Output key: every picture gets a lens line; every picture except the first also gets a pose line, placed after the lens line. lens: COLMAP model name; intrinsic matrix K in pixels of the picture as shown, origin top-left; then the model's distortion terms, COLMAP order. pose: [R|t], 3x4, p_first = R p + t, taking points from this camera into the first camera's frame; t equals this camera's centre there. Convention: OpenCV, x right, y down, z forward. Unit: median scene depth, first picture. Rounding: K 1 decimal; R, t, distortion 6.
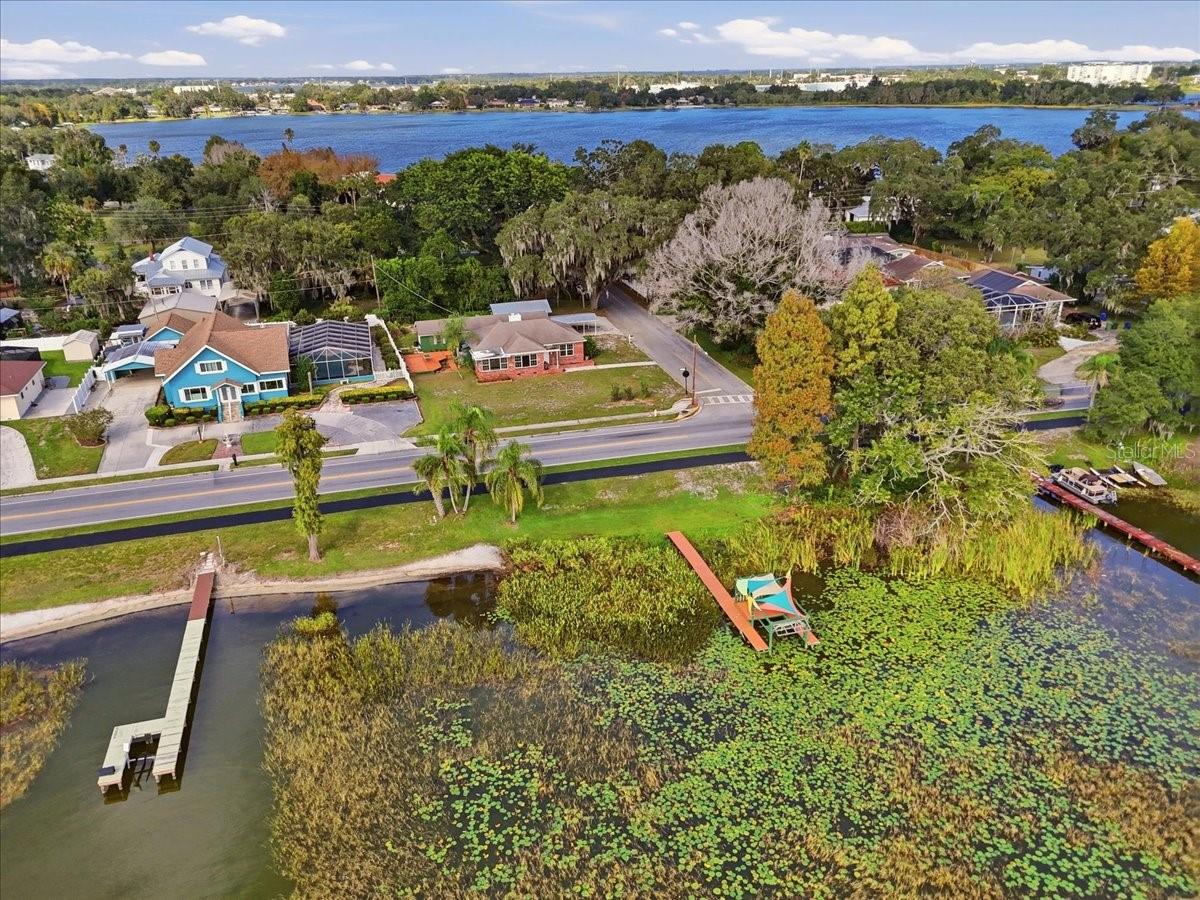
lens RADIAL K [[886.6, 0, 600.0], [0, 886.6, 450.0], [0, 0, 1]] dist [0.063230, -0.059429]
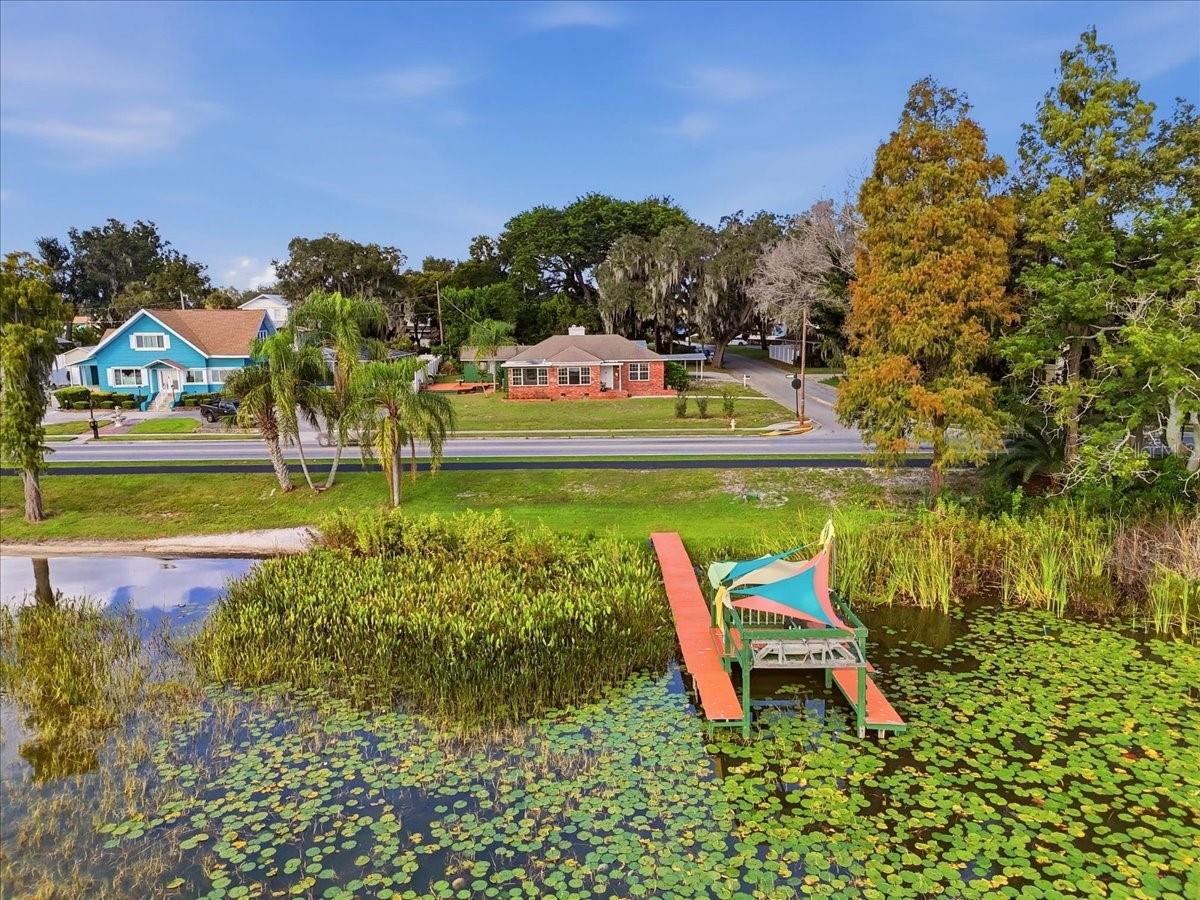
lens RADIAL K [[886.6, 0, 600.0], [0, 886.6, 450.0], [0, 0, 1]] dist [0.063230, -0.059429]
pose [[0.963805, 0.044525, -0.262863, 0.219538], [-0.107168, 0.967495, -0.229059, 0.204876], [0.244120, 0.248939, 0.937249, 0.628177]]
